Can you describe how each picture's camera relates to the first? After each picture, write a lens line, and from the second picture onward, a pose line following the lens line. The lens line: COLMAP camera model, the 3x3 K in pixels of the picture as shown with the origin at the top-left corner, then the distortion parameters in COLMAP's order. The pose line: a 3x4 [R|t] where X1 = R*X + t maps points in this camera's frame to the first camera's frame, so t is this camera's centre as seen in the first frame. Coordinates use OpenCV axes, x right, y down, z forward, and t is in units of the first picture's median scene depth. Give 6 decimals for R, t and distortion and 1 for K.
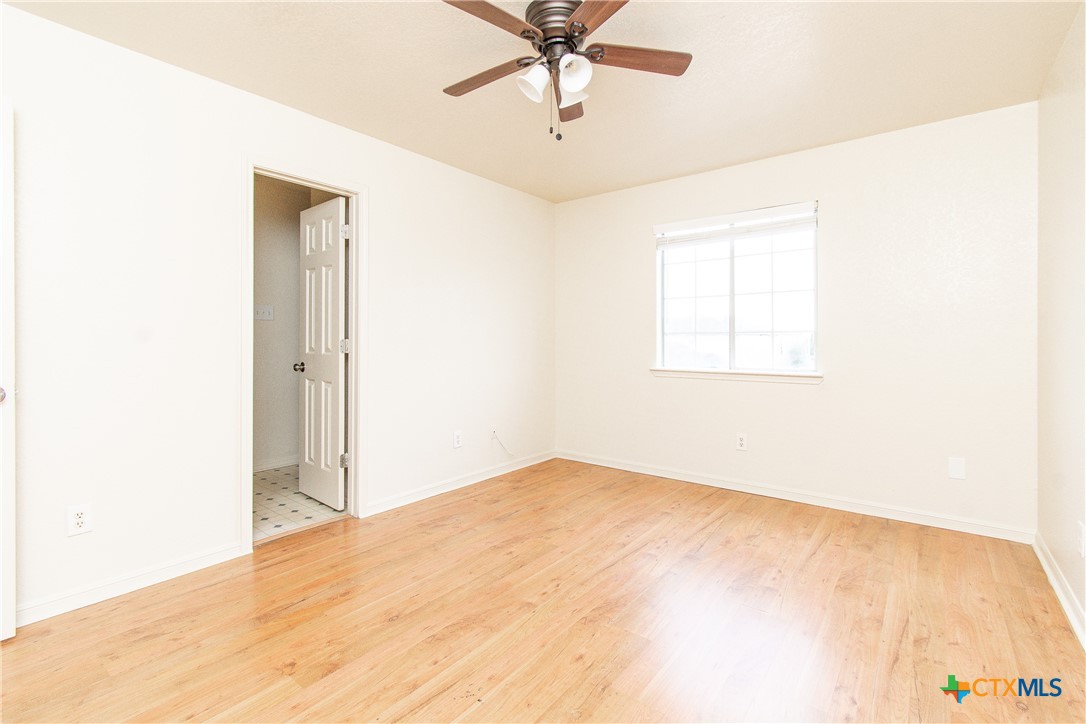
lens RADIAL K [[487.3, 0, 549.3], [0, 487.3, 345.8], [0, 0, 1]] dist [-0.000134, -0.000406]
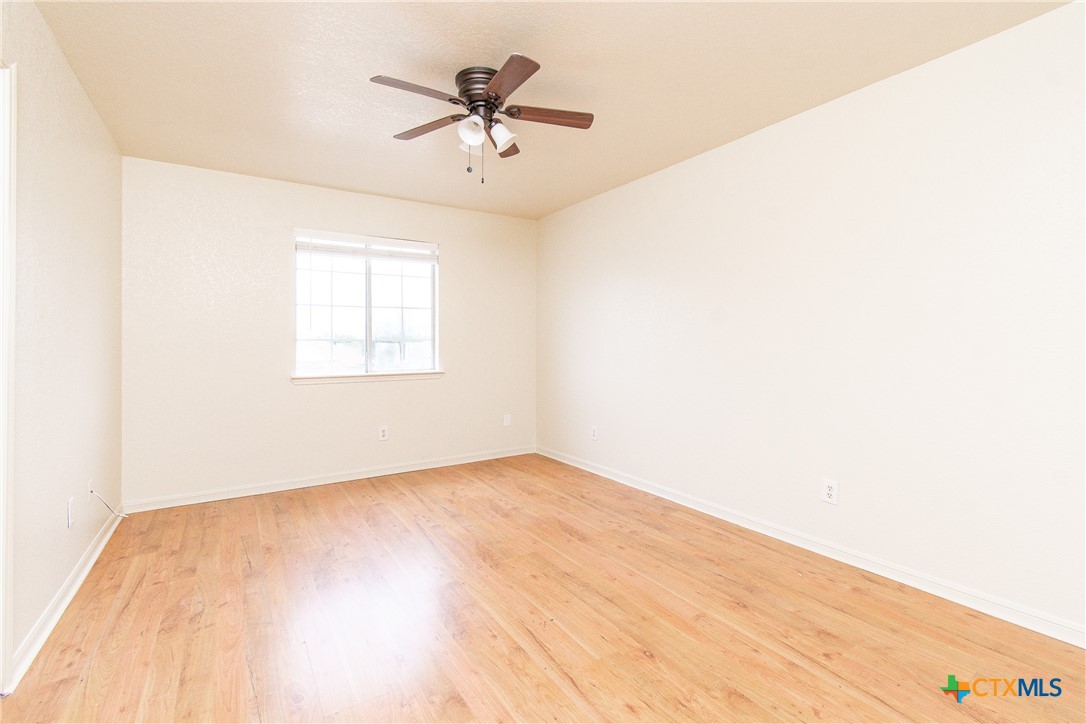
lens RADIAL K [[487.3, 0, 549.3], [0, 487.3, 345.8], [0, 0, 1]] dist [-0.000134, -0.000406]
pose [[0.322374, -0.004516, 0.946602, -0.731198], [0.016955, 0.999856, -0.001004, -0.006378], [-0.946461, 0.016374, 0.322404, 0.299952]]
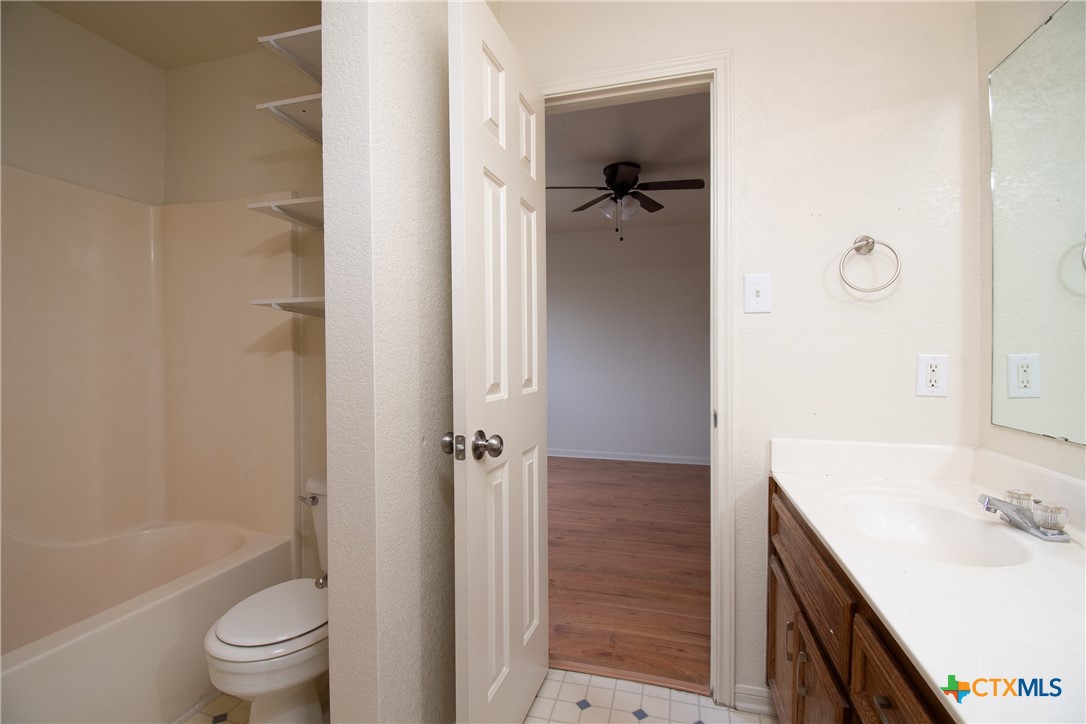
lens RADIAL K [[477.0, 0, 543.0], [0, 477.0, 362.0], [0, 0, 1]] dist [0.002962, -0.014565]
pose [[-0.376606, -0.016285, 0.926230, -0.992312], [0.022356, 0.999395, 0.026661, -0.023871], [-0.926104, 0.030748, -0.376014, 1.288656]]
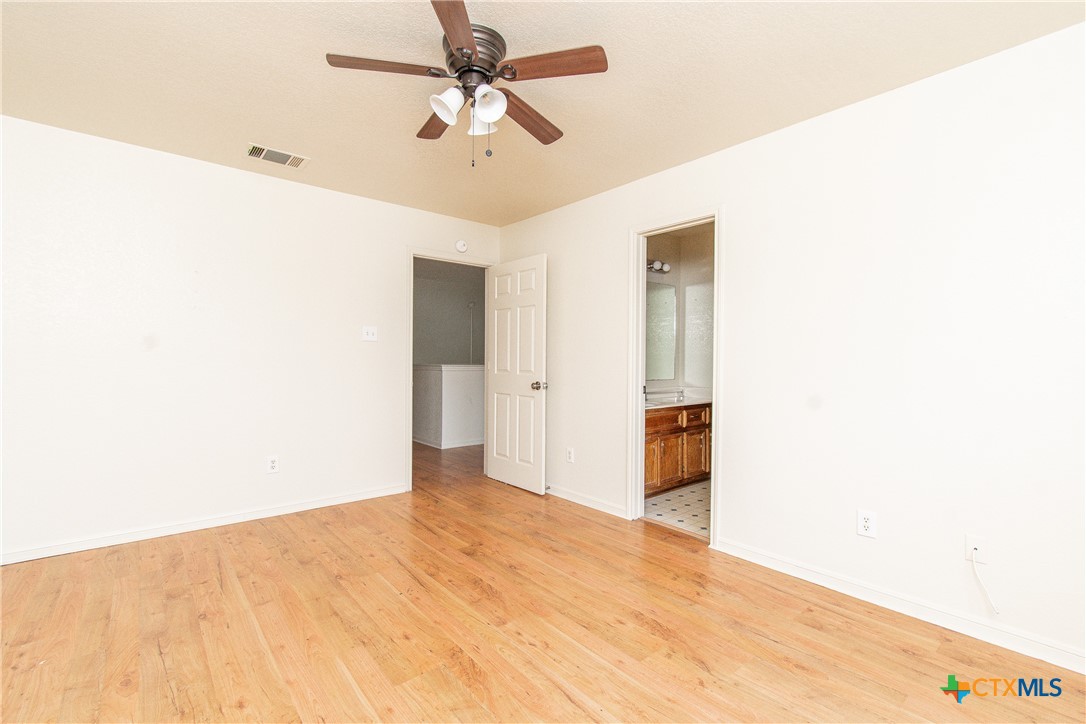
lens RADIAL K [[477.0, 0, 543.0], [0, 477.0, 362.0], [0, 0, 1]] dist [0.002962, -0.014565]
pose [[-0.206257, 0.000347, -0.978498, 0.651576], [-0.027899, 0.999591, 0.006235, -0.013975], [0.978100, 0.028585, -0.206163, 0.909664]]
